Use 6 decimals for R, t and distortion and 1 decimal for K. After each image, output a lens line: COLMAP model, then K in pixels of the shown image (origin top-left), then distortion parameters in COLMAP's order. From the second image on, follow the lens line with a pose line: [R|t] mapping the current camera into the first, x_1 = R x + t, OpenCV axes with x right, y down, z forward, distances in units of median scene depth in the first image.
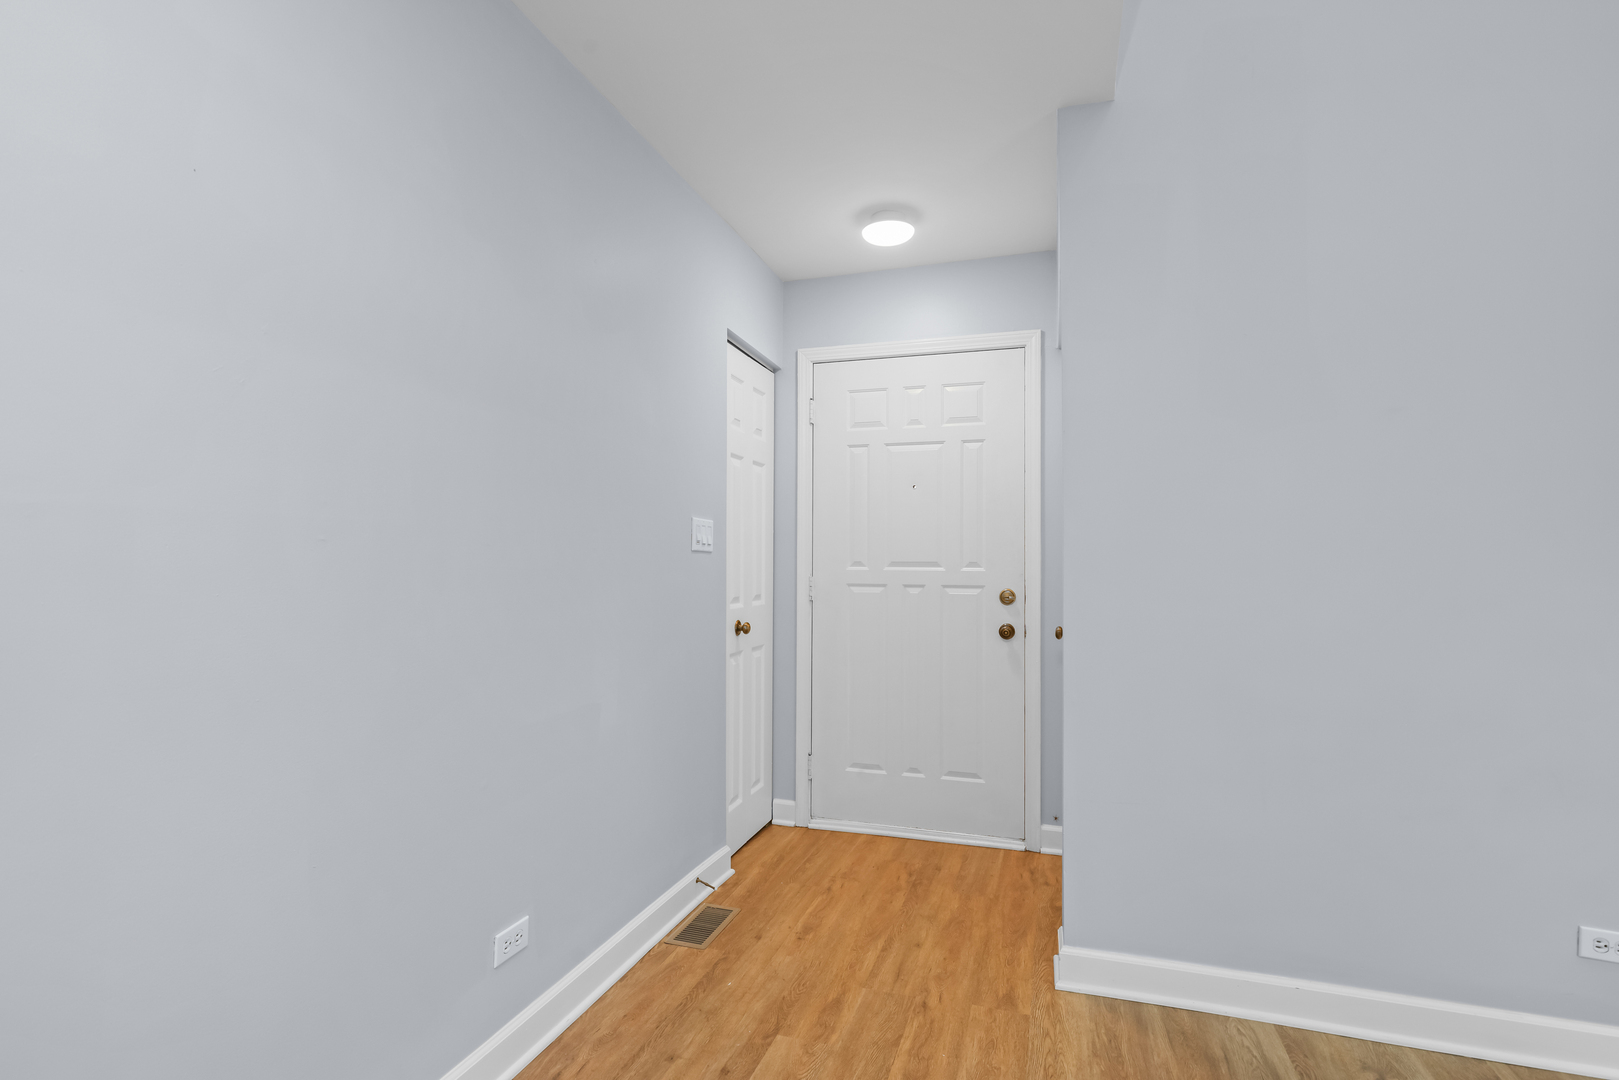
lens RADIAL K [[788.0, 0, 804.2], [0, 788.0, 543.6], [0, 0, 1]] dist [-0.000305, -0.000089]
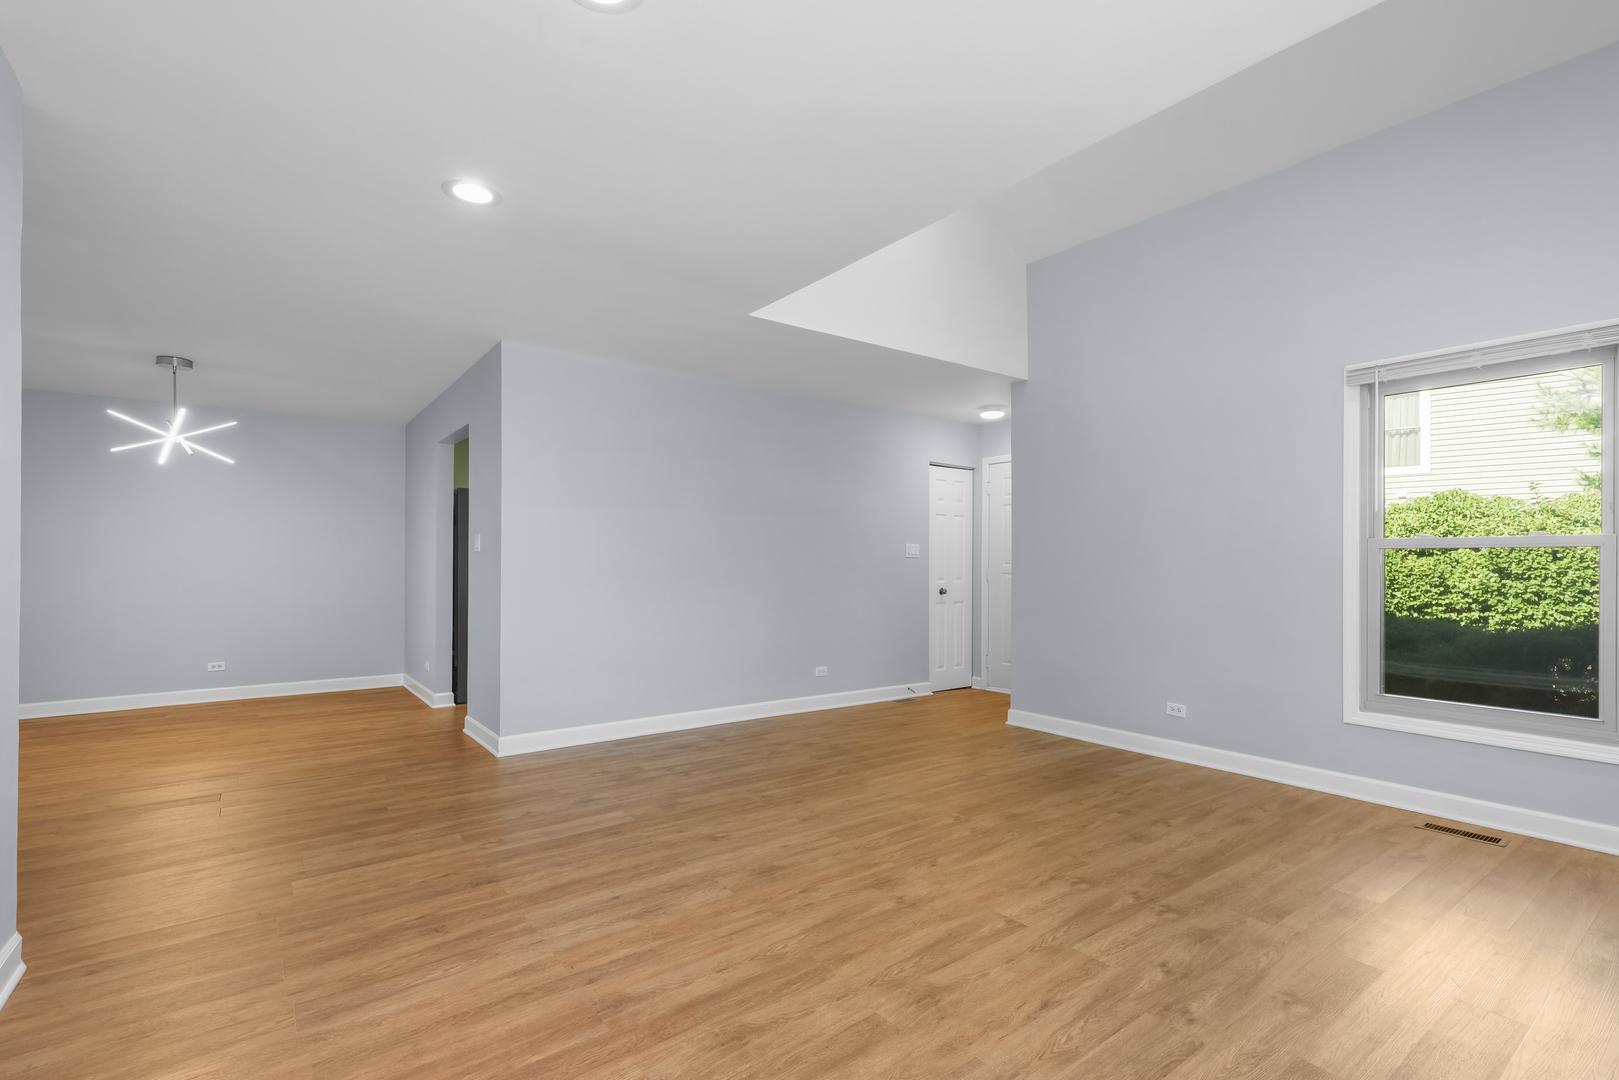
lens RADIAL K [[737.8, 0, 794.9], [0, 737.8, 566.9], [0, 0, 1]] dist [-0.000546, -0.000048]
pose [[0.810472, 0.001606, -0.585776, 0.796807], [0.012961, 0.999702, 0.020673, -0.011789], [0.585634, -0.024347, 0.810210, -0.932073]]
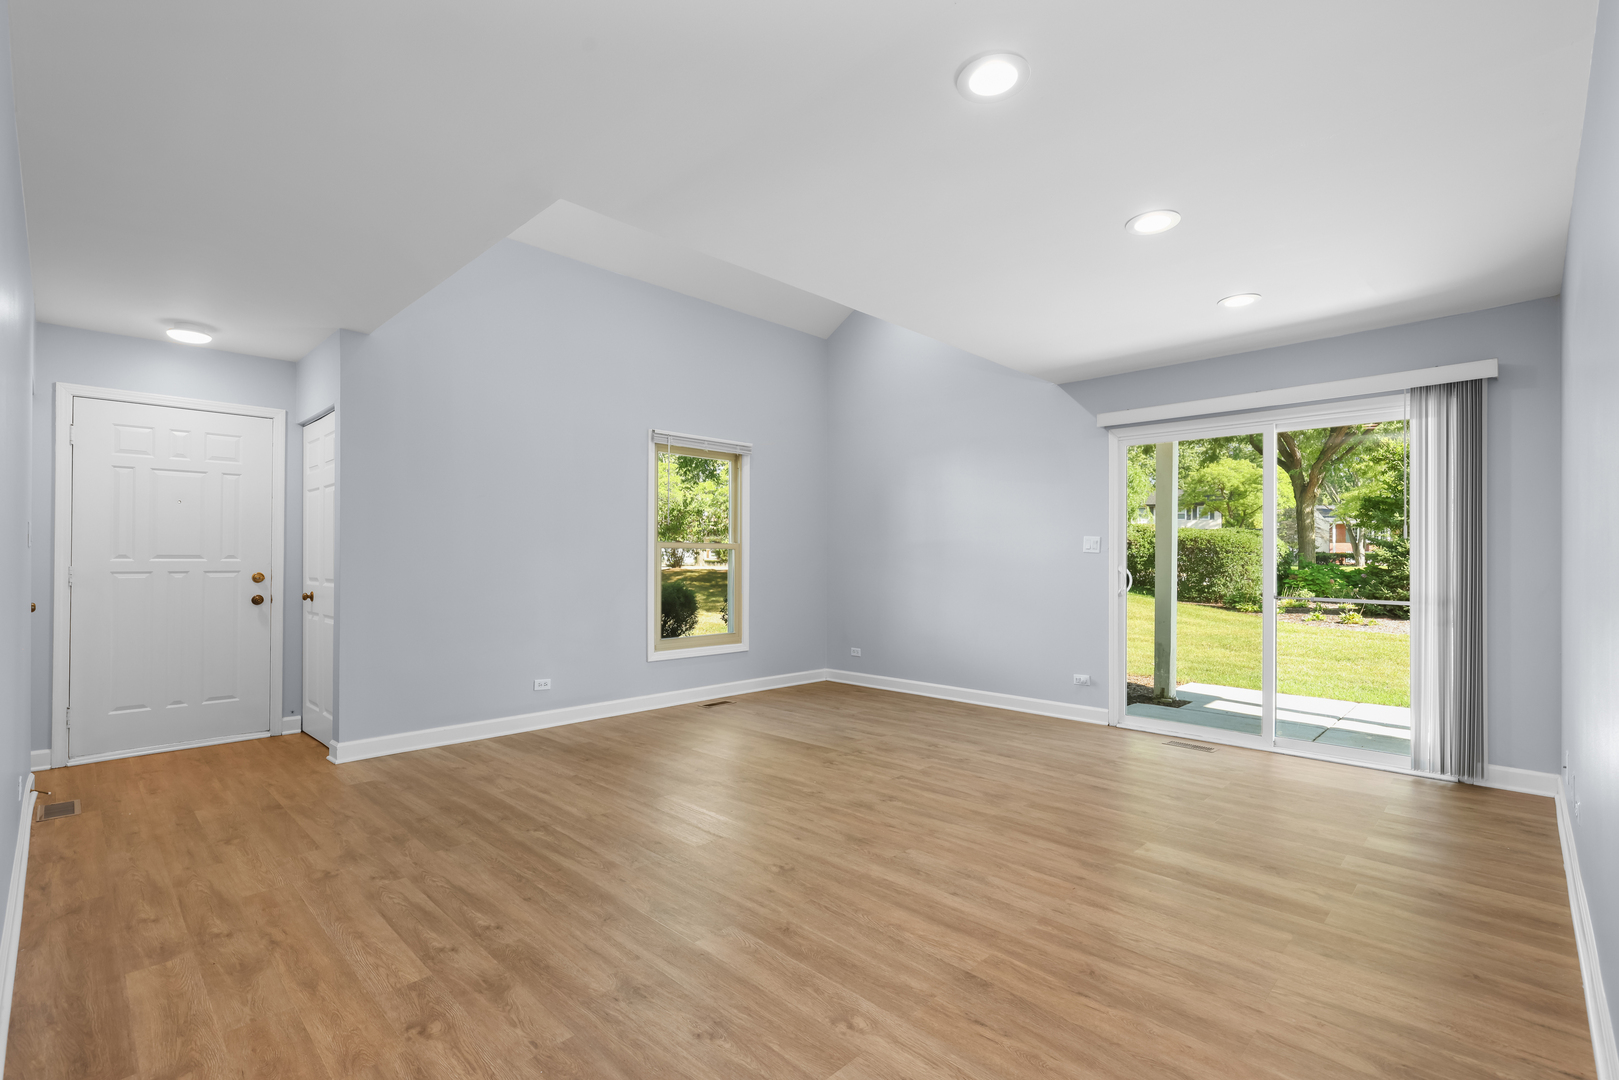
lens RADIAL K [[737.8, 0, 812.1], [0, 737.8, 553.0], [0, 0, 1]] dist [-0.000546, -0.000048]
pose [[0.449773, 0.001358, 0.893142, -0.556278], [-0.018847, 0.999791, 0.007972, -0.013255], [-0.892944, -0.020419, 0.449704, -0.634267]]
